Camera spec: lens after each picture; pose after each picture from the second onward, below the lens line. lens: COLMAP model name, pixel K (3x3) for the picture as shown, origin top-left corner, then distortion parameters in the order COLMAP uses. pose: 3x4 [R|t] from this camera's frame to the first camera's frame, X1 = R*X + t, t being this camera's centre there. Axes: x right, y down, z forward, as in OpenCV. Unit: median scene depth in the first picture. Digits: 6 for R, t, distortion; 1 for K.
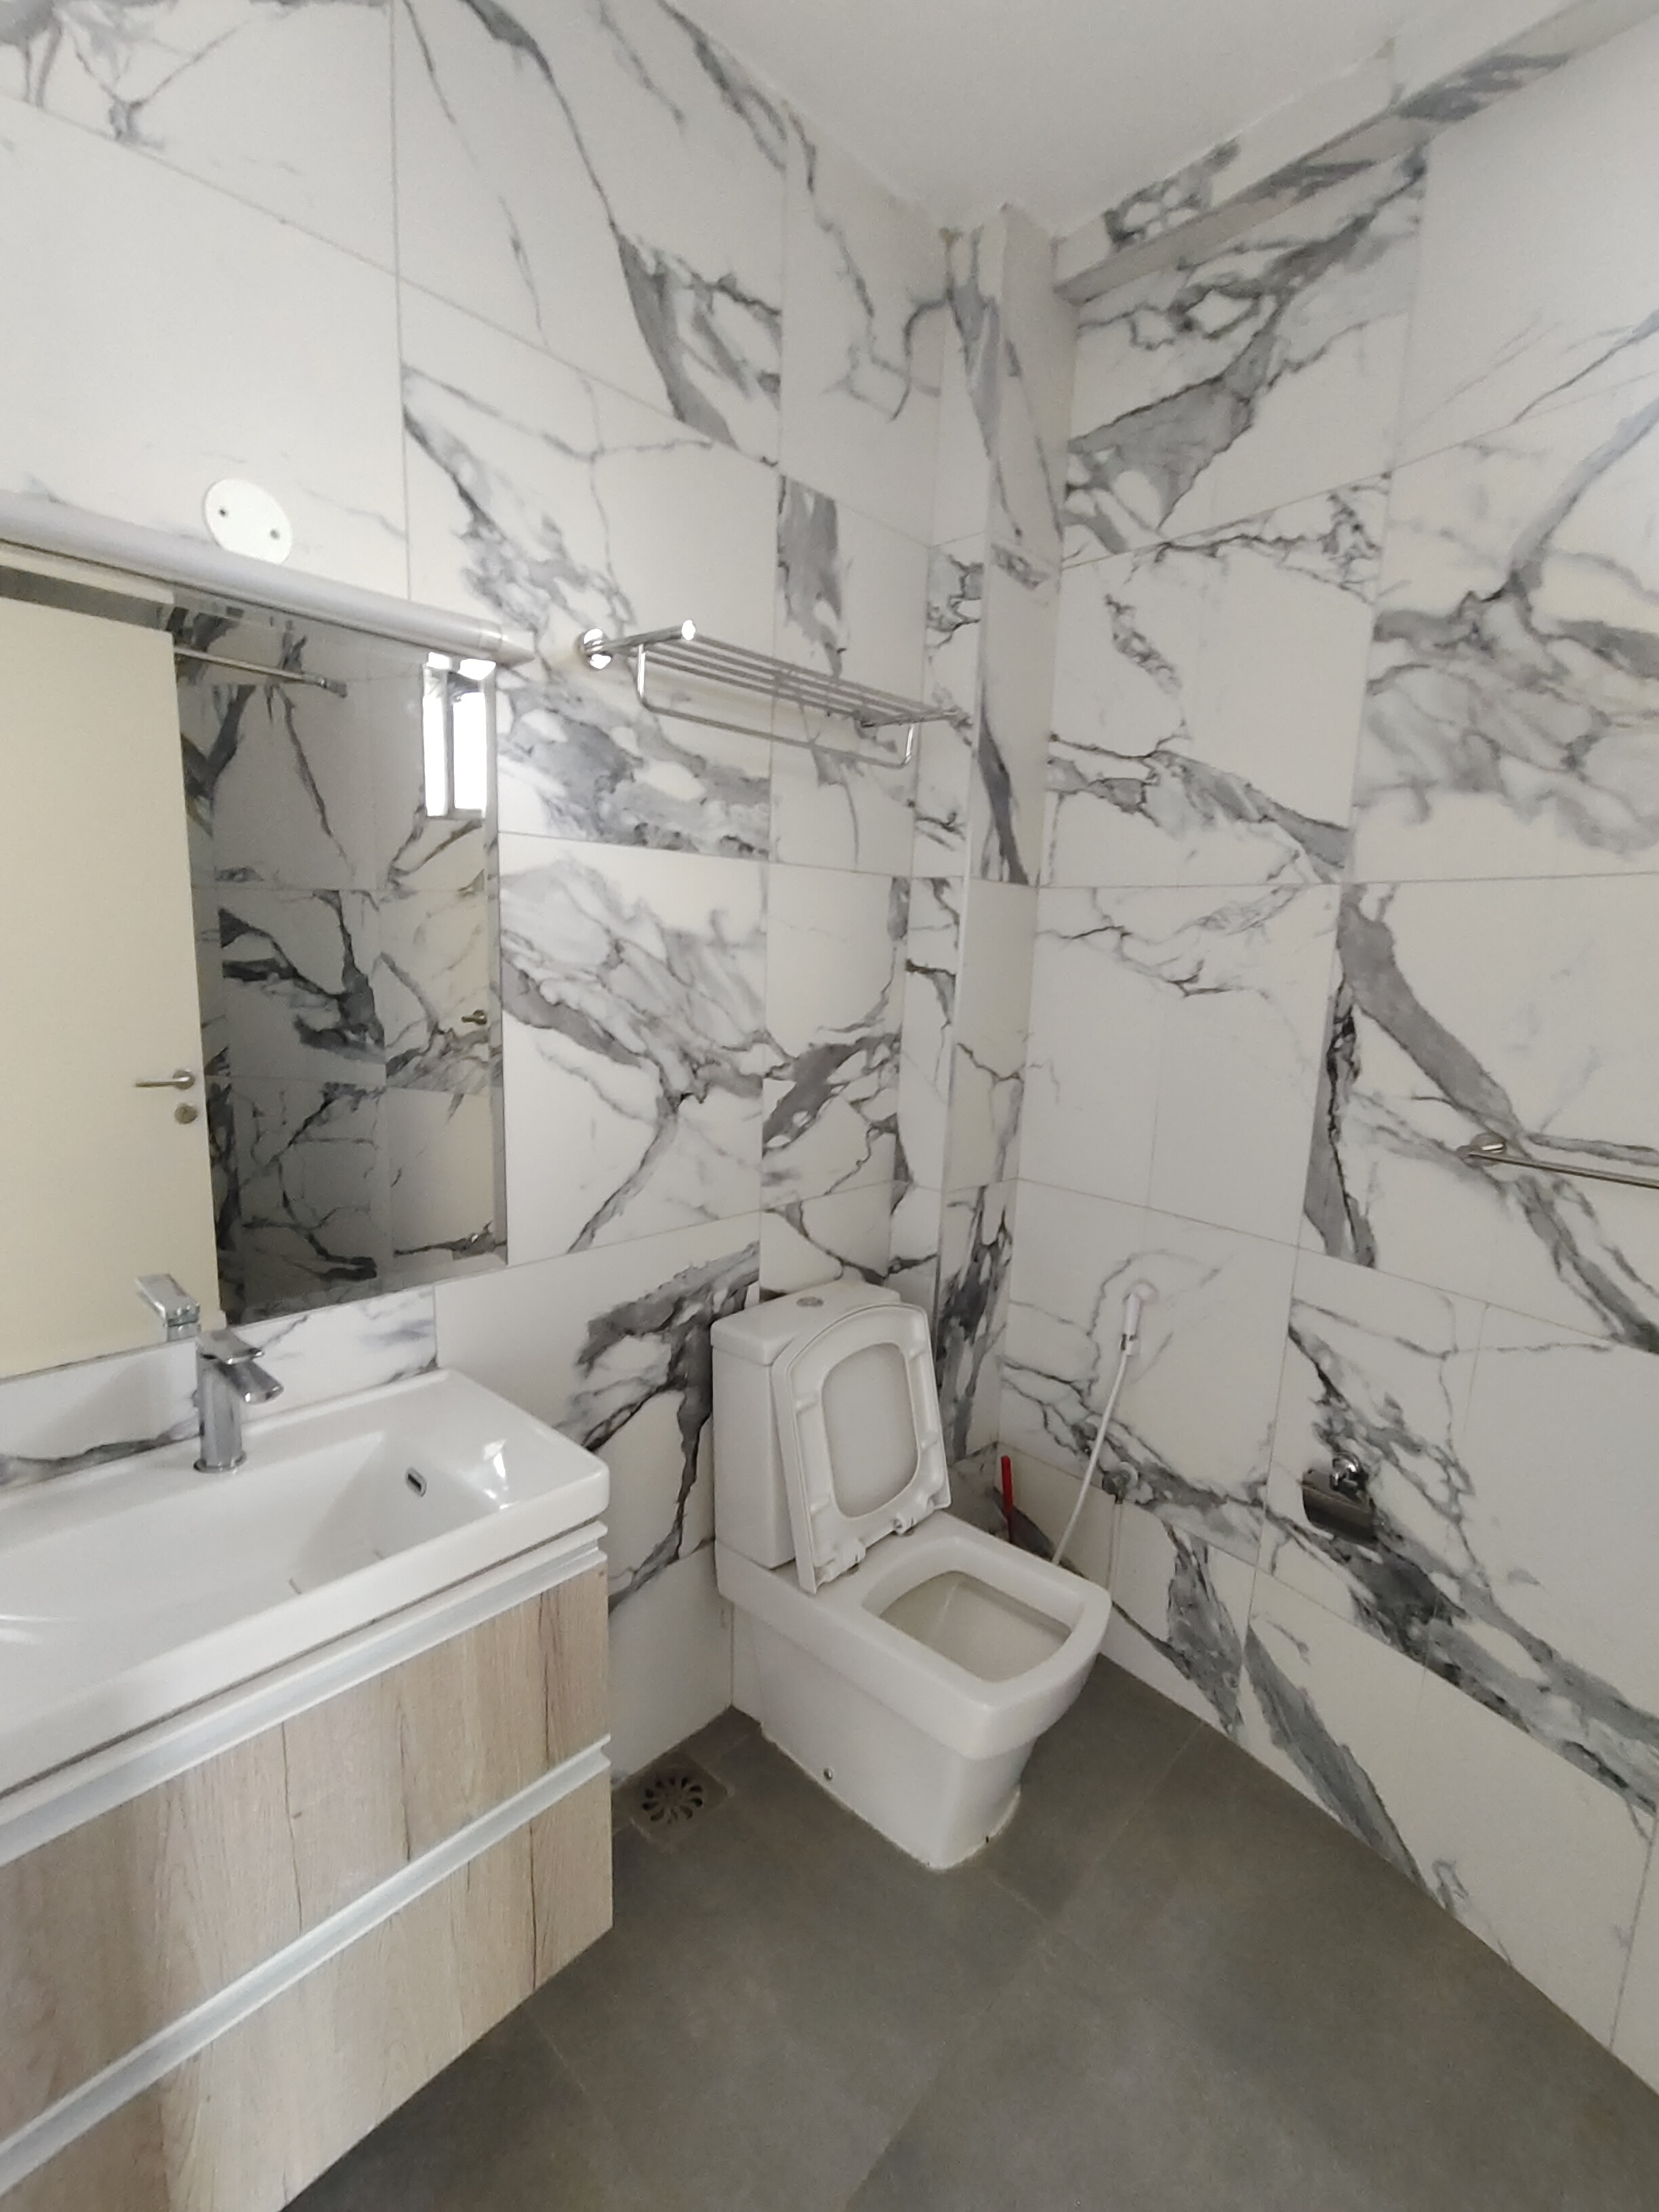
lens RADIAL K [[1010.4, 0, 832.7], [0, 1010.4, 1111.2], [0, 0, 1]] dist [0.001094, 0.000882]
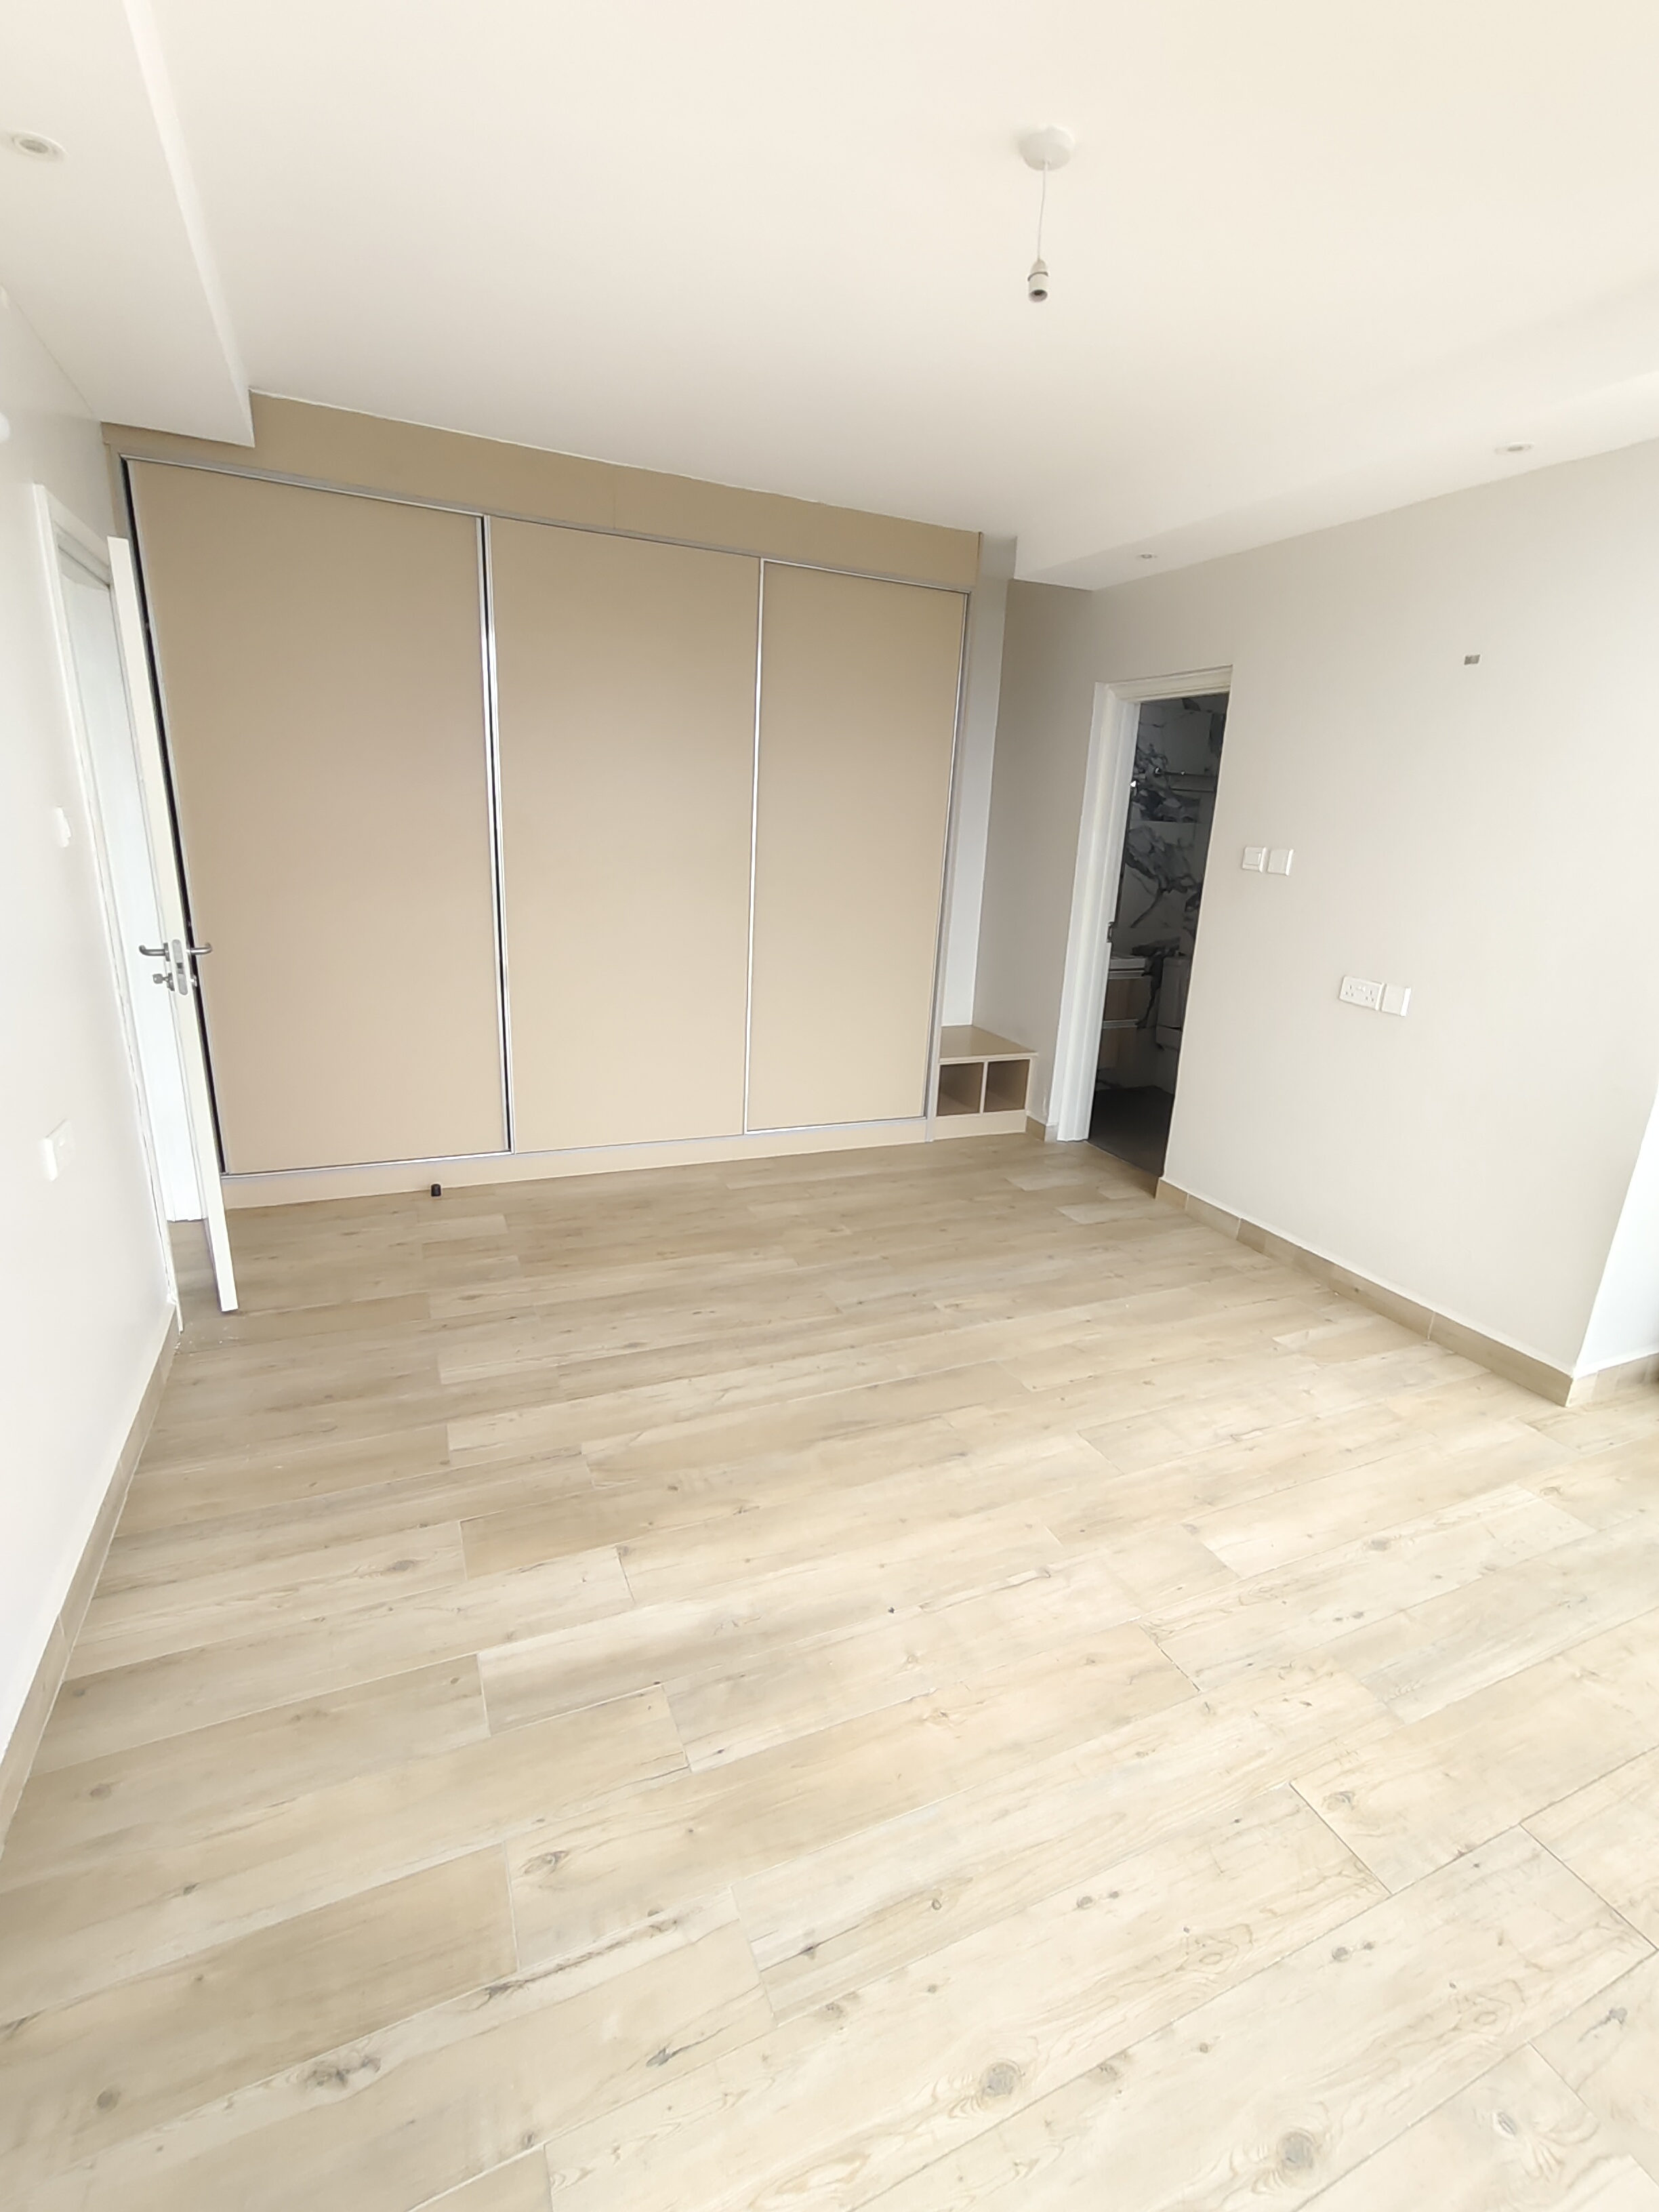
lens RADIAL K [[1010.4, 0, 832.7], [0, 1010.4, 1111.2], [0, 0, 1]] dist [0.001094, 0.000882]
pose [[0.920946, 0.116842, -0.371761, 0.205645], [-0.080742, 0.990502, 0.111290, 0.482154], [0.381234, -0.072476, 0.921633, -2.966623]]
